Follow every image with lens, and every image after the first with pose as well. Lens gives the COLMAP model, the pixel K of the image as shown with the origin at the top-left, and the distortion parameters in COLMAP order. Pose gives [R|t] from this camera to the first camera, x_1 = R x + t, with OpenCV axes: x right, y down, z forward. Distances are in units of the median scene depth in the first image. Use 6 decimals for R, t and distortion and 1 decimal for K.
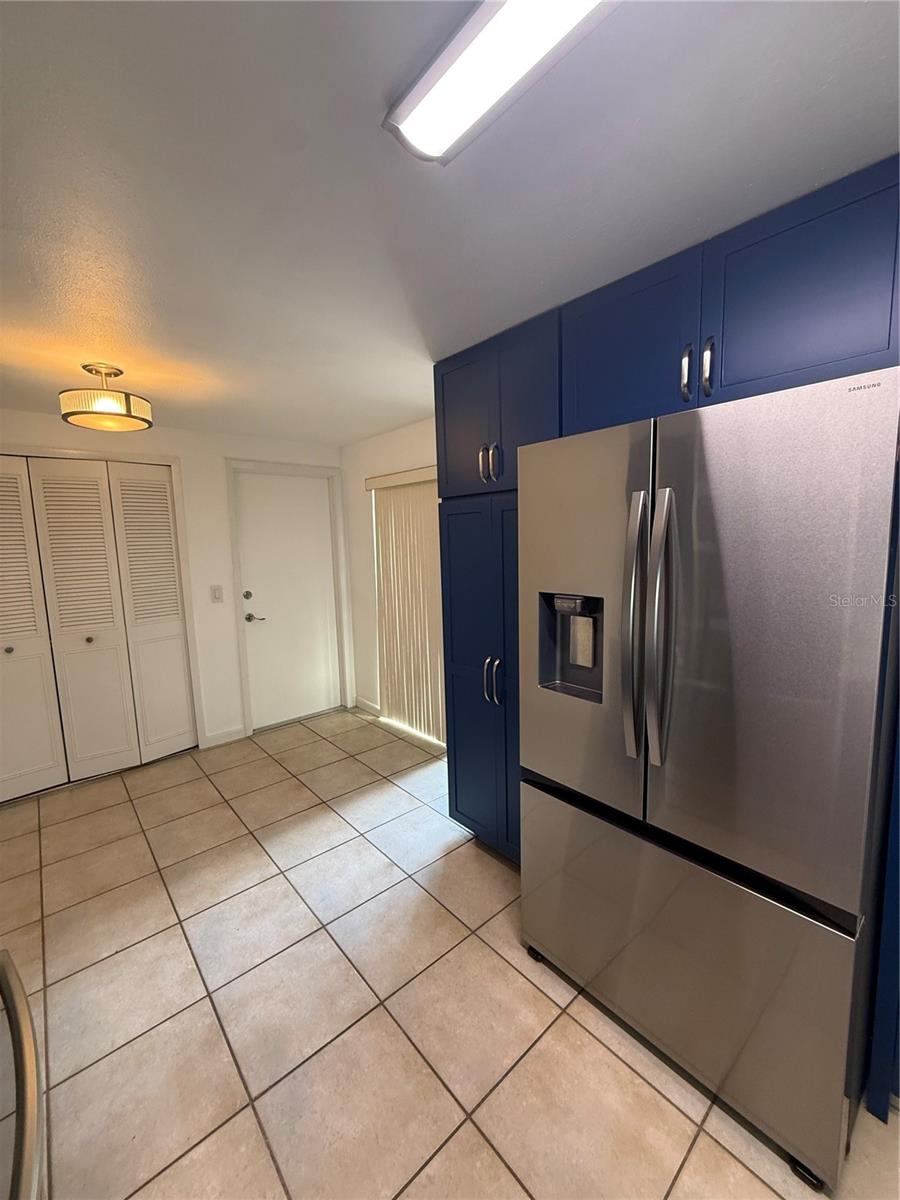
lens RADIAL K [[476.3, 0, 459.8], [0, 476.3, 595.1], [0, 0, 1]] dist [-0.003599, 0.000466]
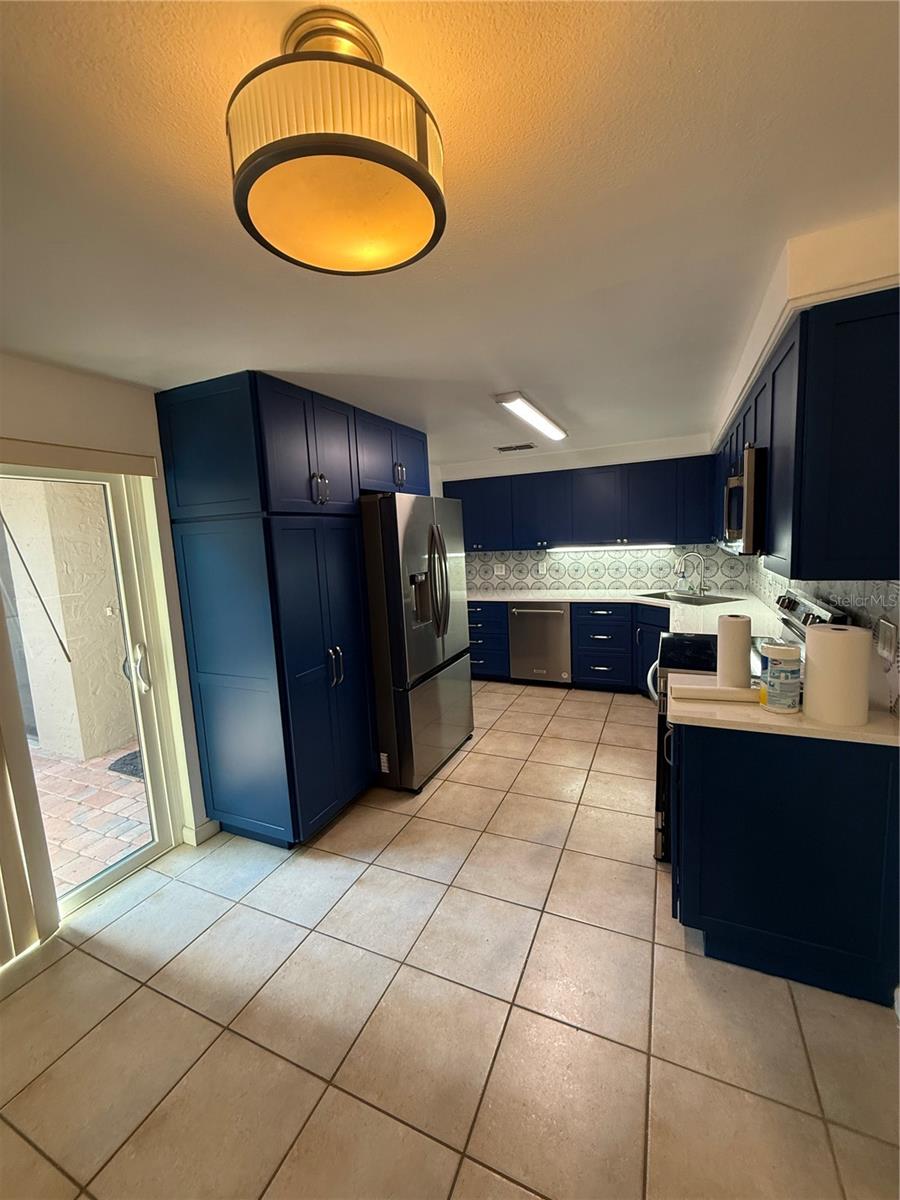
lens RADIAL K [[476.3, 0, 442.9], [0, 476.3, 591.9], [0, 0, 1]] dist [-0.003599, 0.000466]
pose [[-0.383051, -0.067580, 0.921252, -1.457356], [0.174498, 0.974070, 0.144010, -0.168866], [-0.907095, 0.215920, -0.361326, 1.456298]]
